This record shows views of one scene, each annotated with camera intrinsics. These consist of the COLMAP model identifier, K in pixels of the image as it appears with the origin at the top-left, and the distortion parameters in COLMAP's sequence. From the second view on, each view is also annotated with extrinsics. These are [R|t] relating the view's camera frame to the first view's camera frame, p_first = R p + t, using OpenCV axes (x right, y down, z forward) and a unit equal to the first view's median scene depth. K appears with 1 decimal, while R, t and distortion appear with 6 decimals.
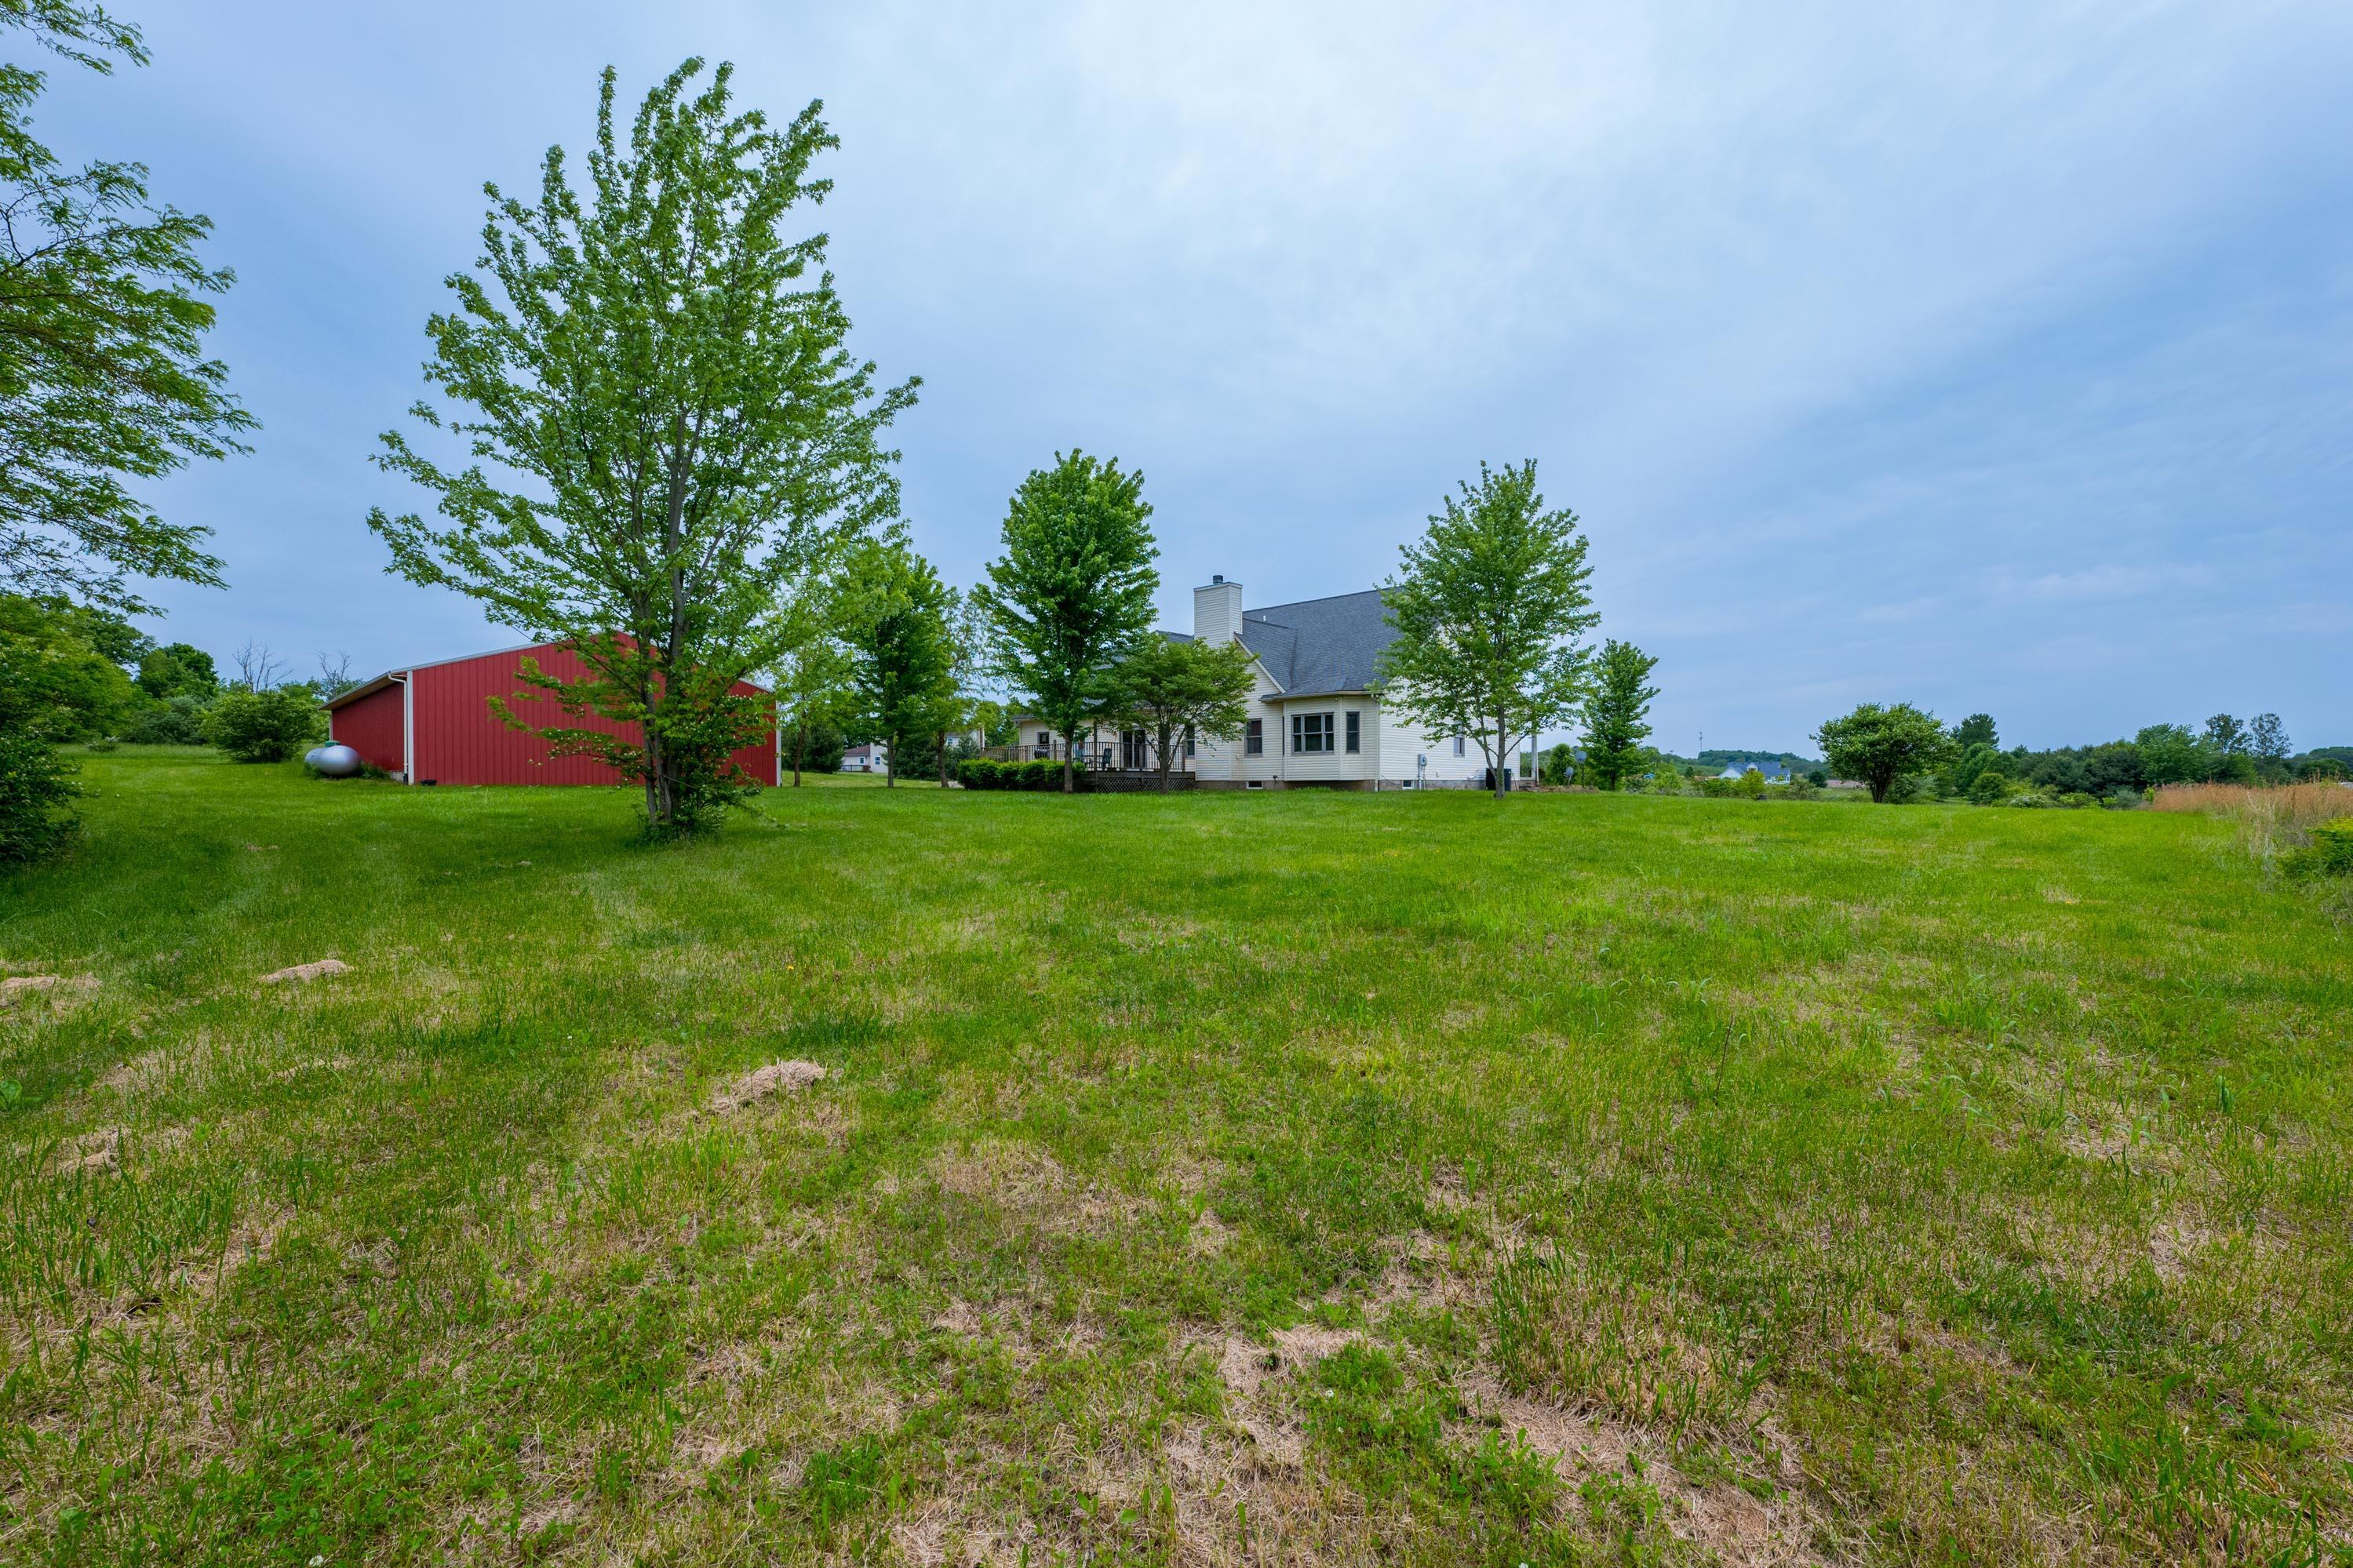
lens RADIAL K [[947.6, 0, 1176.7], [0, 947.6, 787.7], [0, 0, 1]] dist [0.011838, -0.000010]
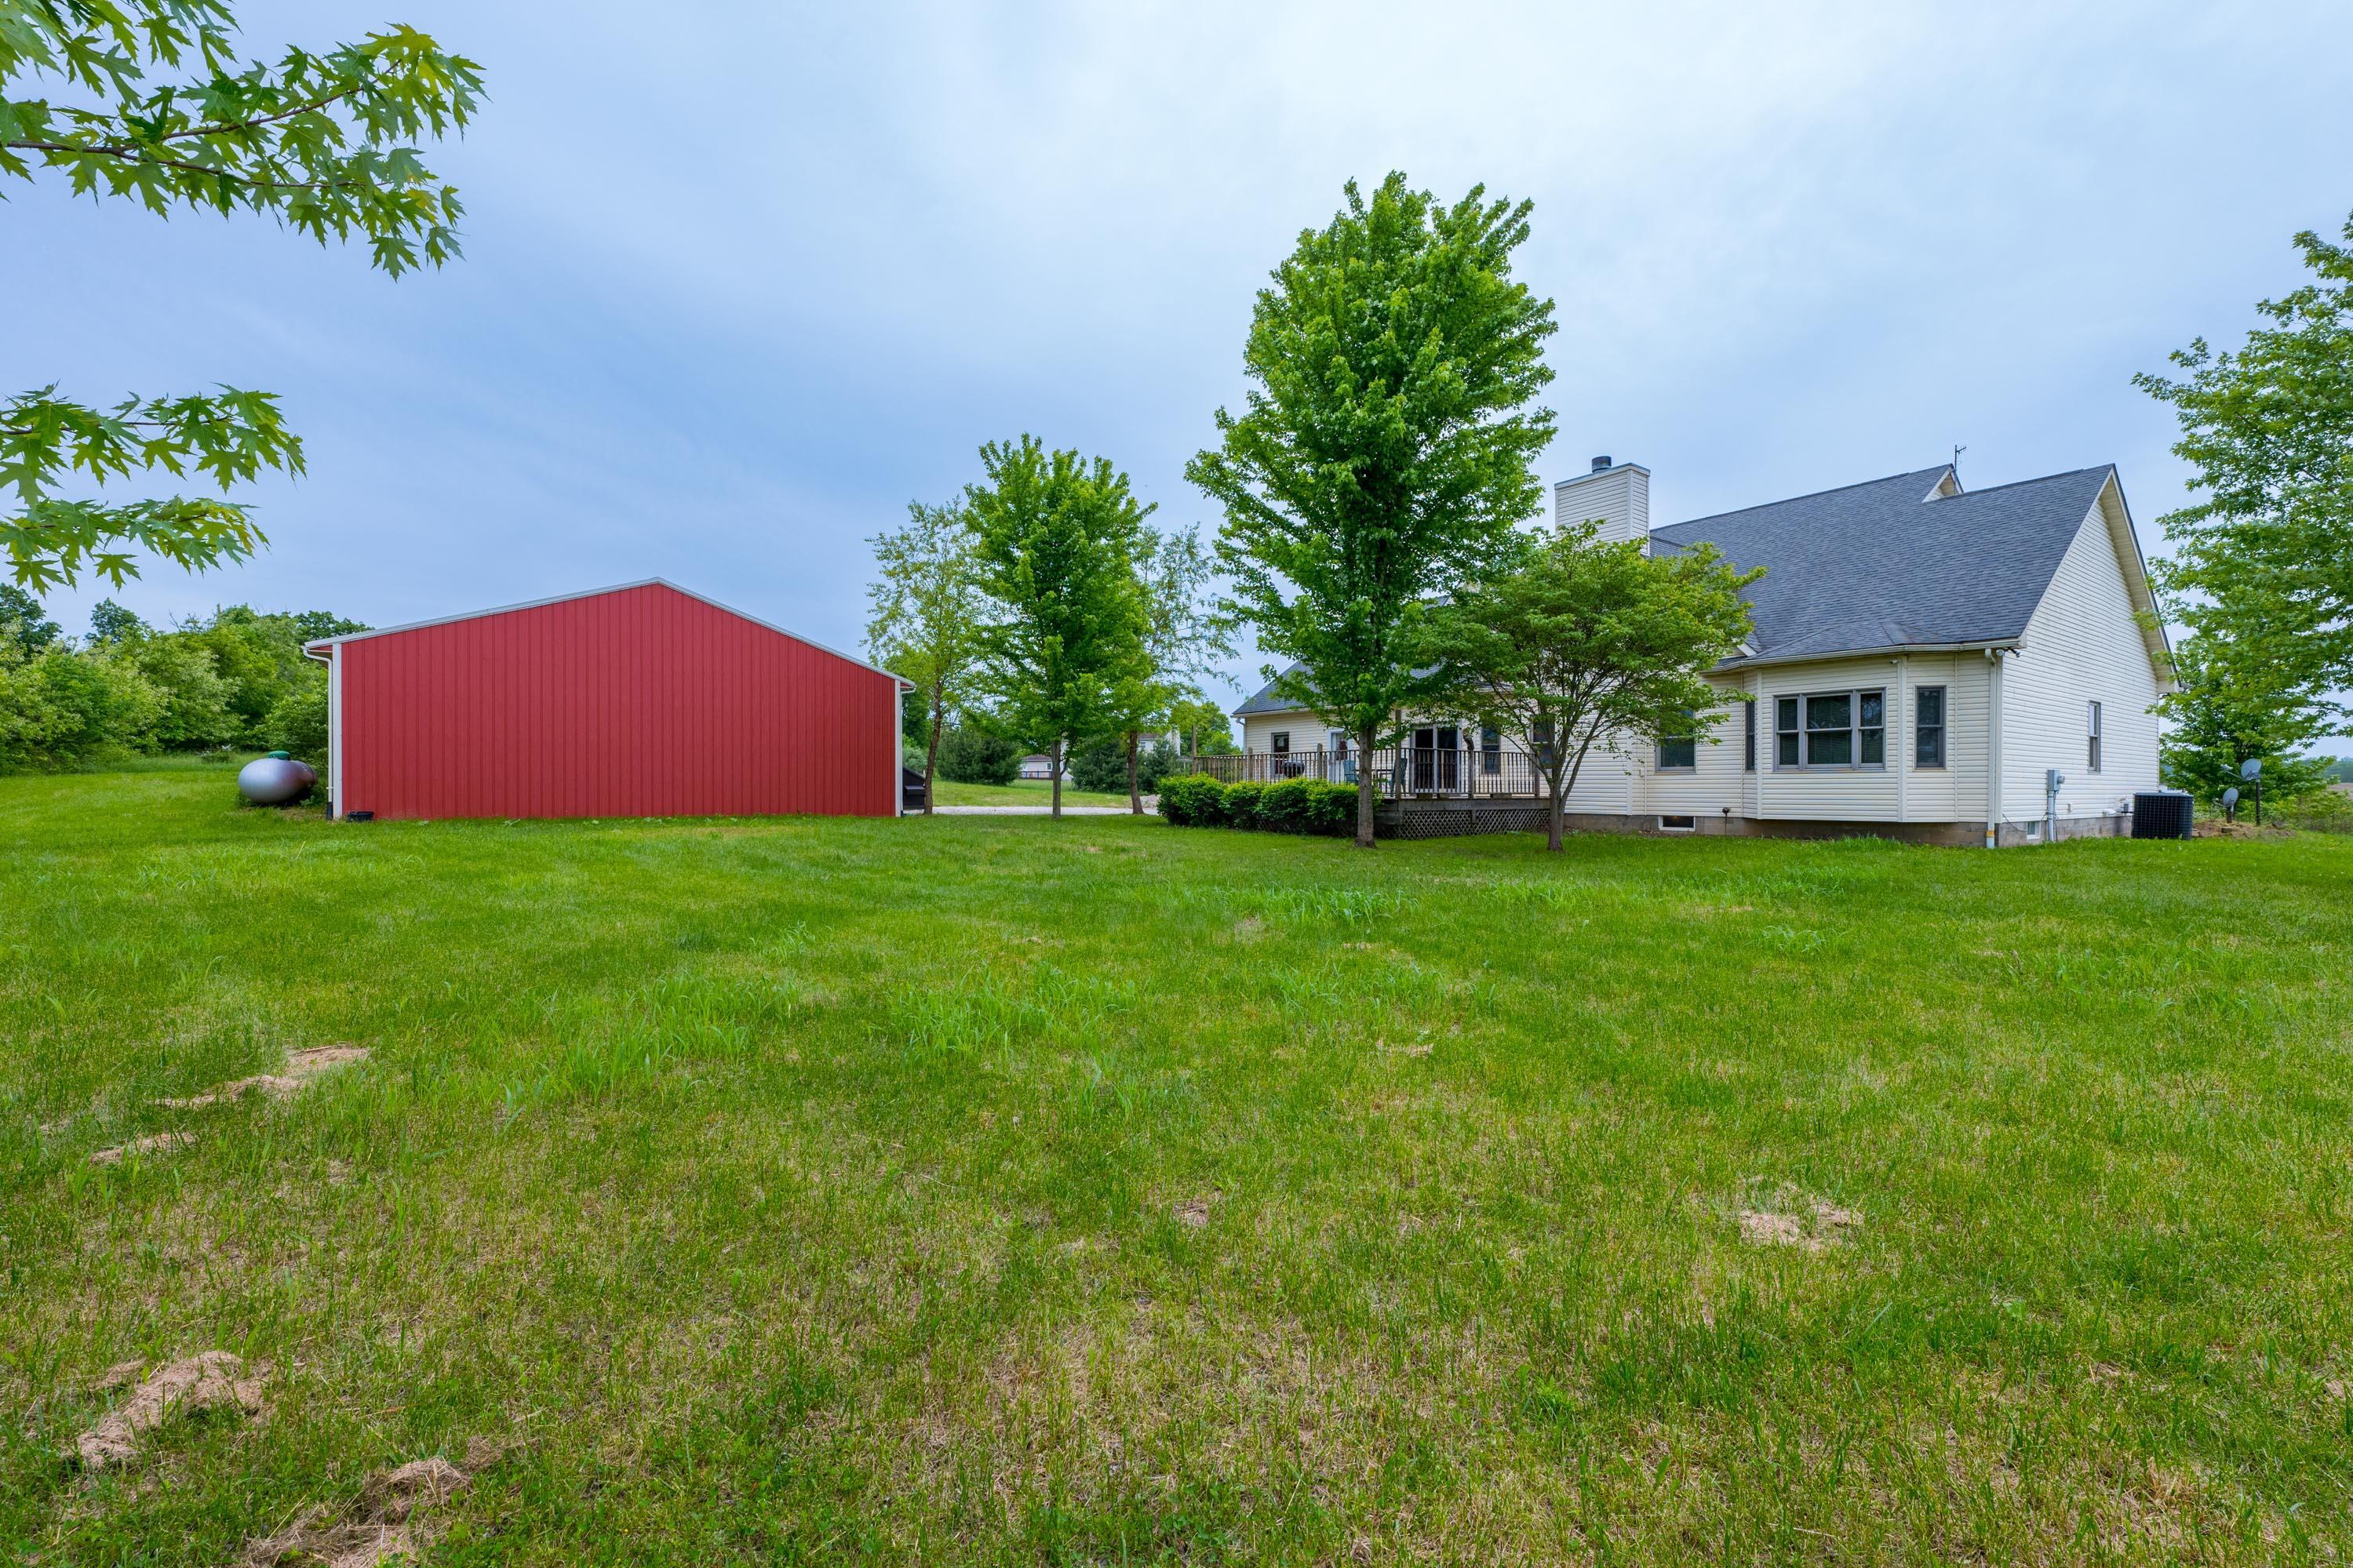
lens RADIAL K [[1088.2, 0, 1177.9], [0, 1088.2, 783.7], [0, 0, 1]] dist [0.007584, 0.001016]
pose [[0.979687, 0.002354, -0.200518, -0.083479], [-0.004916, 0.999913, -0.012279, -0.018303], [0.200471, 0.013015, 0.979613, 0.337136]]
